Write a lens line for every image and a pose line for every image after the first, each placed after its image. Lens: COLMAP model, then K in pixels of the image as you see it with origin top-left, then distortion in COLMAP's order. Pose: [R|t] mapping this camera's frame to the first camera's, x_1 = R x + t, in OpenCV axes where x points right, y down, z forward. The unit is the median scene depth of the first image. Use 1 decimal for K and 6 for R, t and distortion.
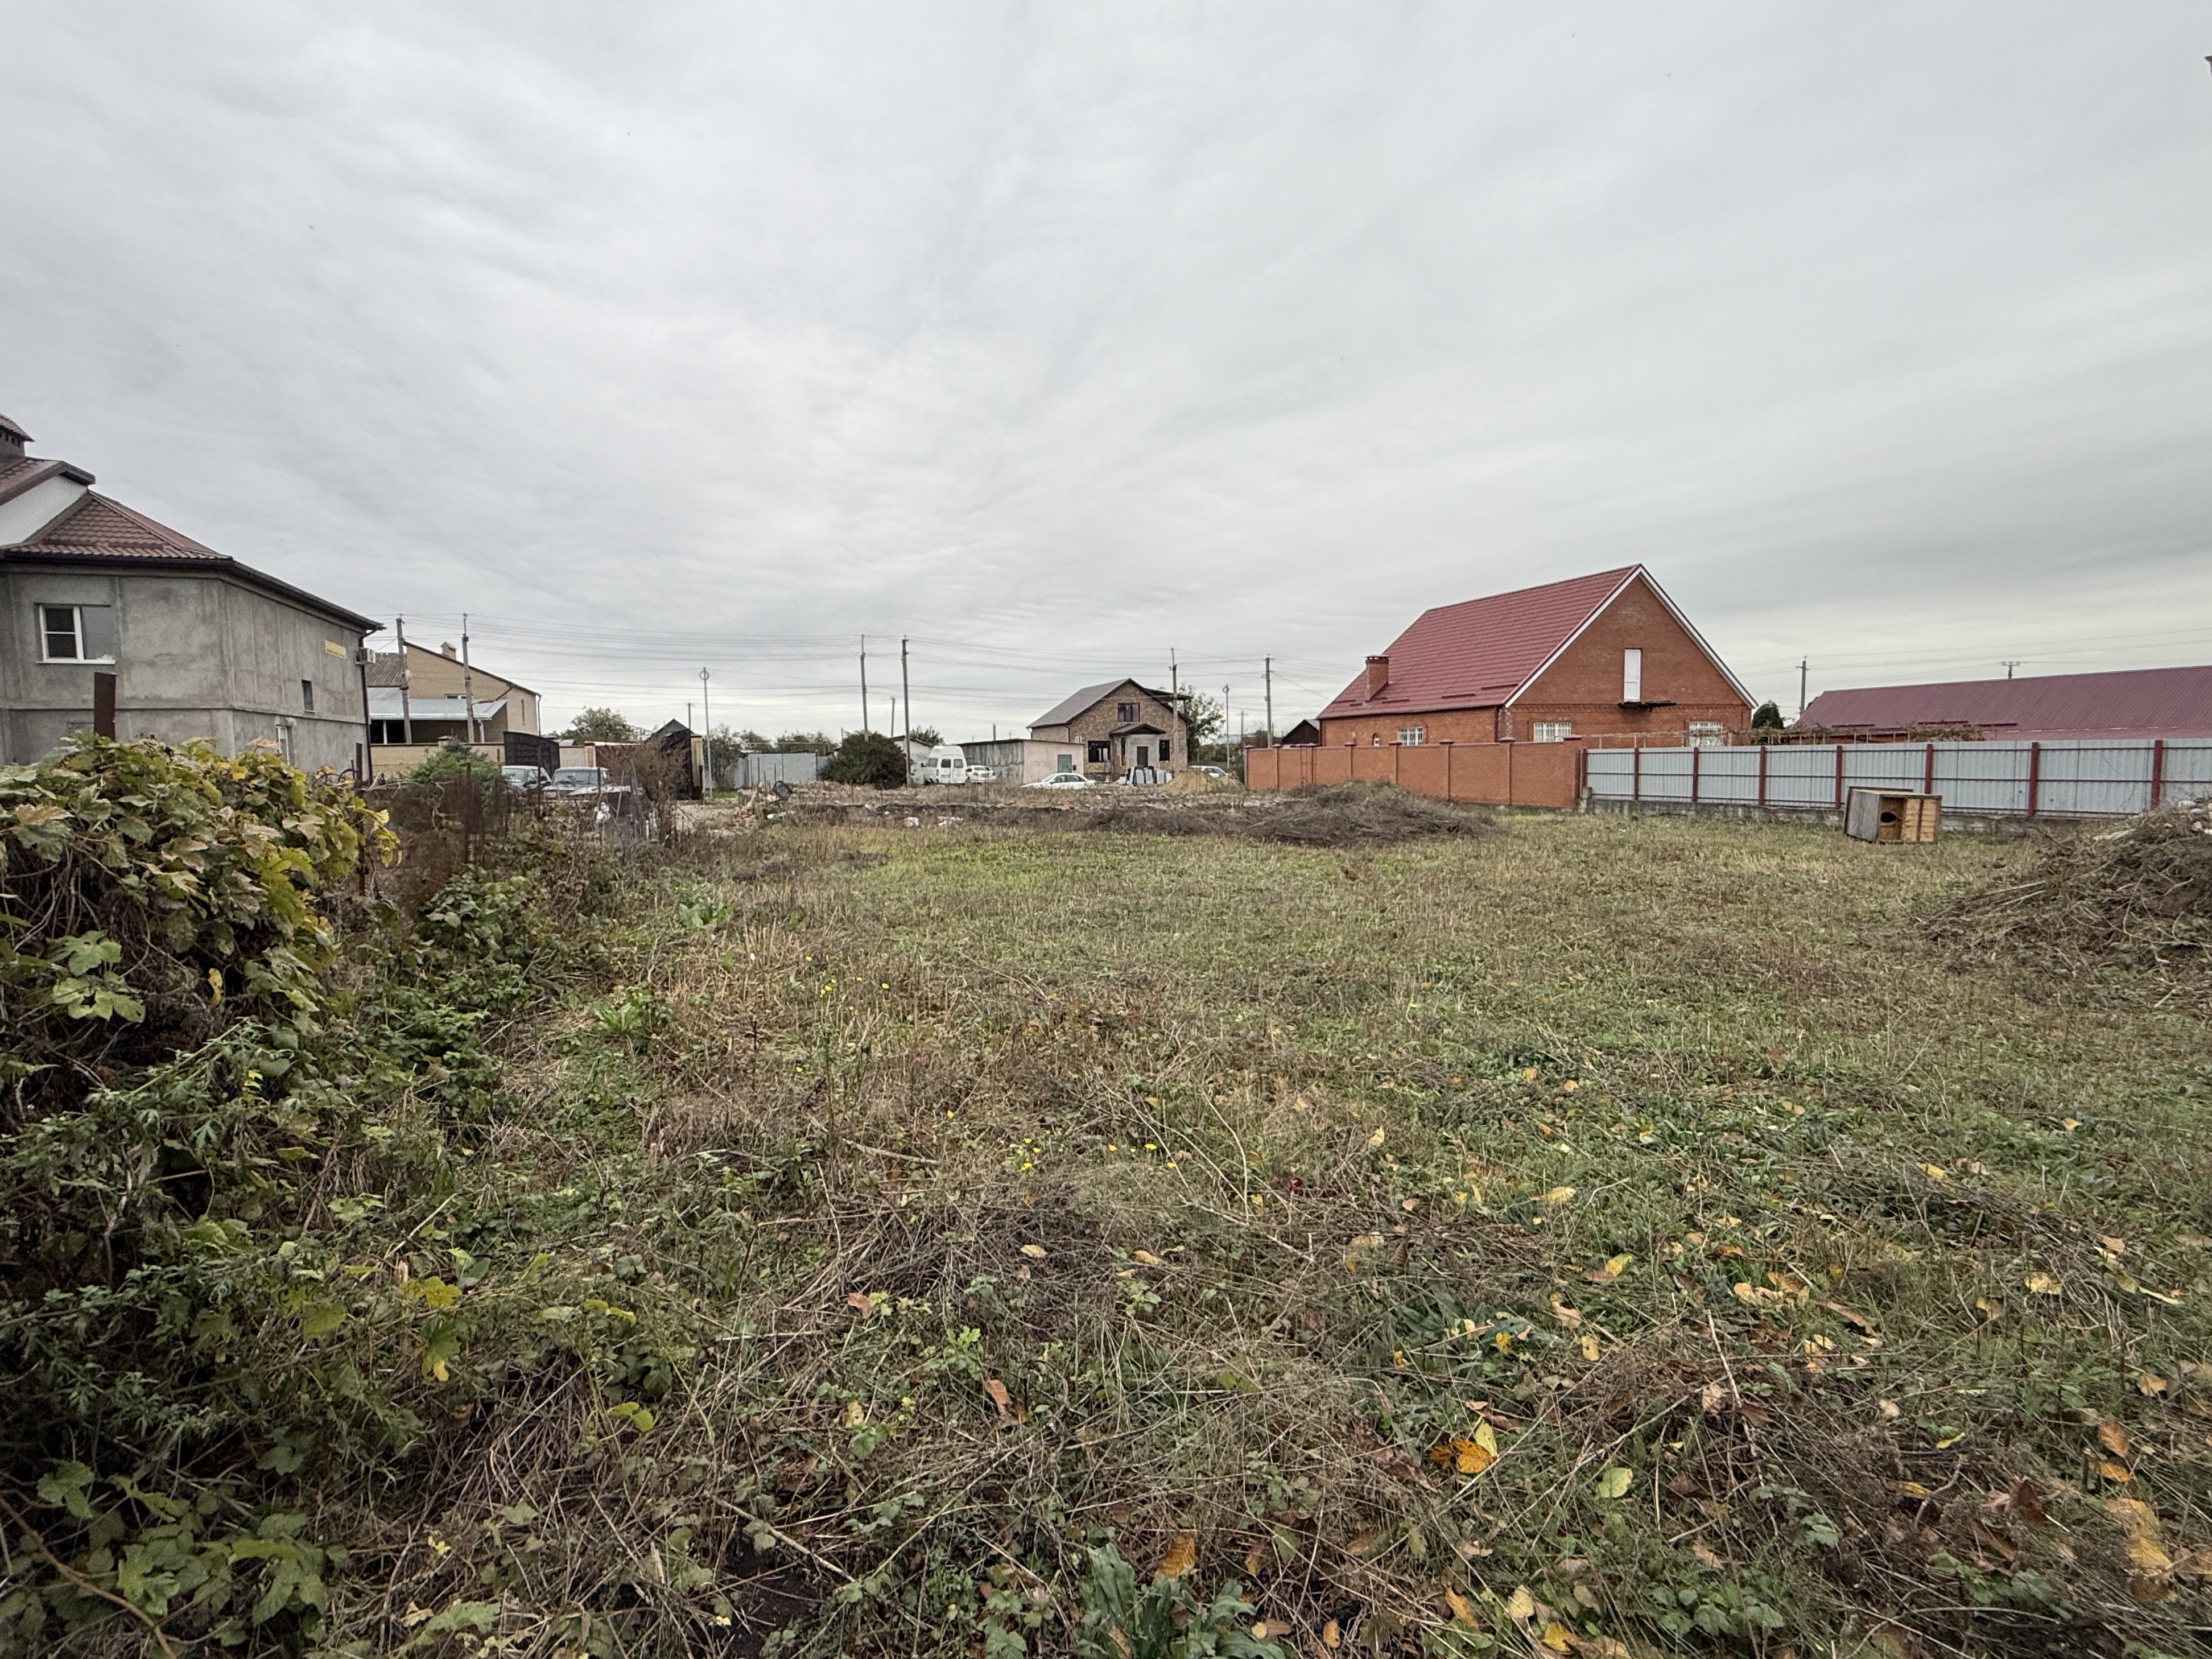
lens RADIAL K [[979.5, 0, 1106.0], [0, 979.5, 829.5], [0, 0, 1]] dist [-0.000544, -0.000203]
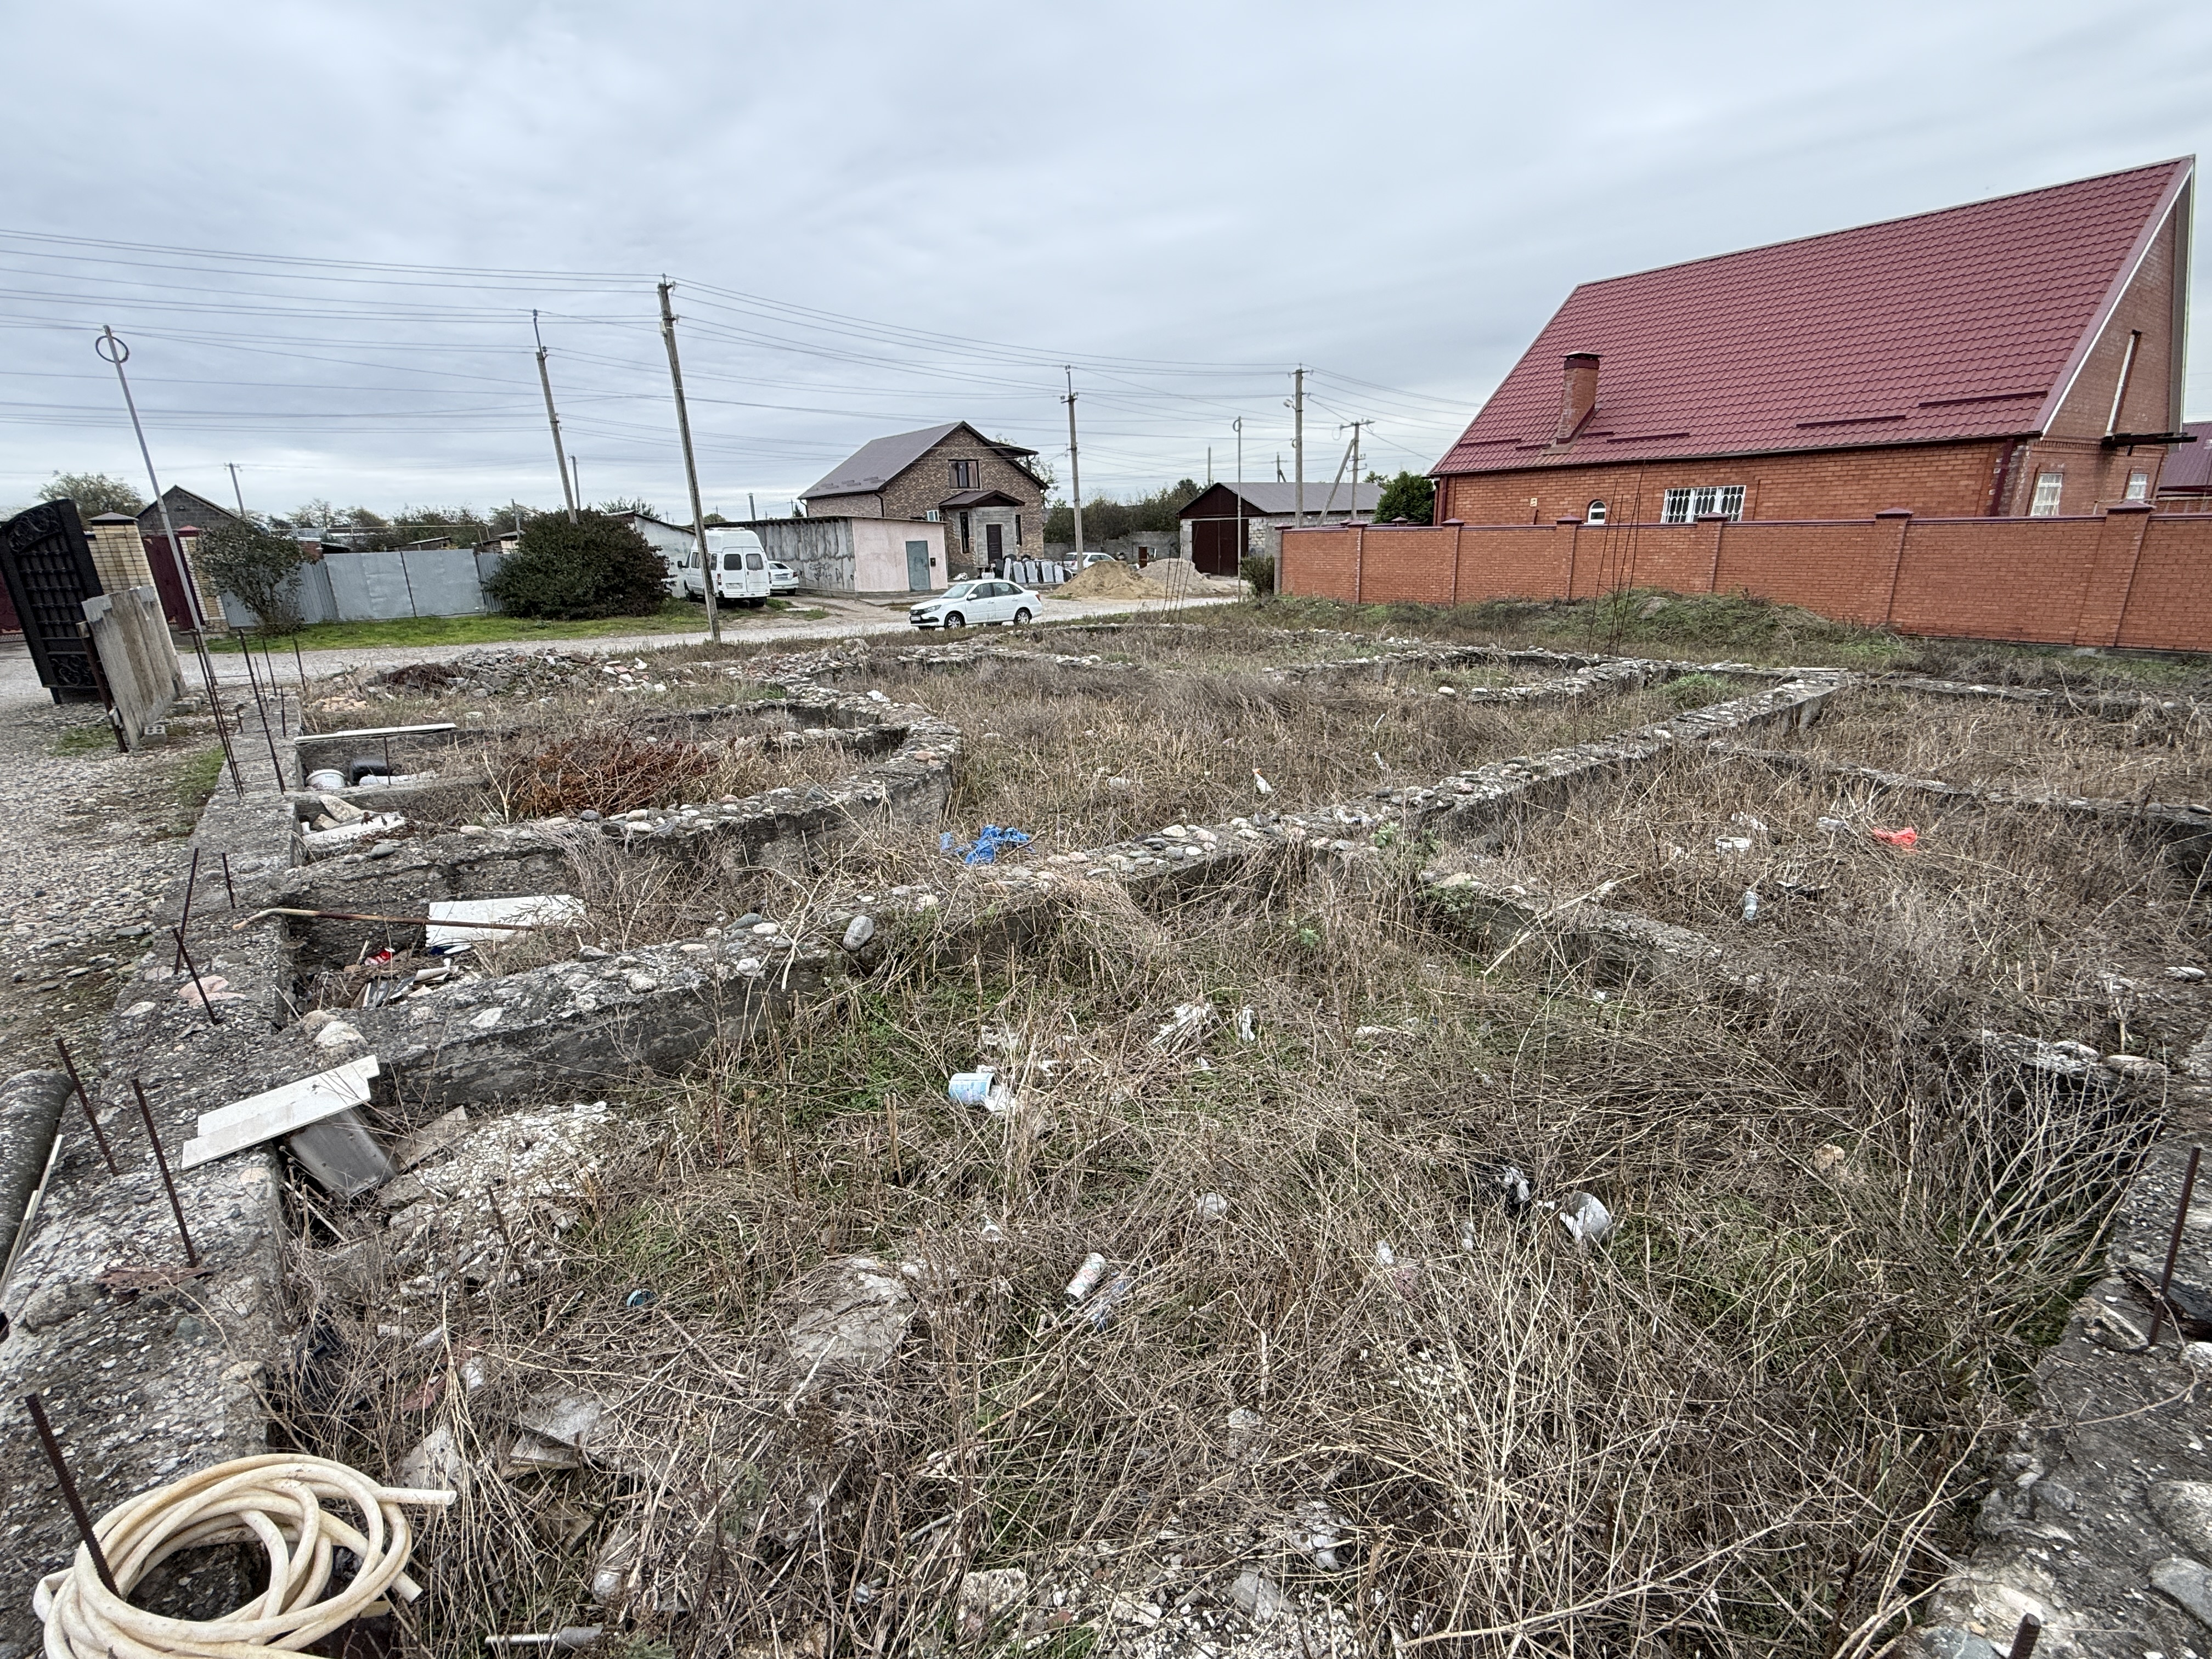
lens RADIAL K [[979.5, 0, 1106.0], [0, 979.5, 829.5], [0, 0, 1]] dist [-0.000544, -0.000203]
pose [[0.961205, -0.093590, 0.259473, -0.116711], [0.034444, 0.974041, 0.223736, -0.035711], [-0.273677, -0.206119, 0.939476, 0.369273]]
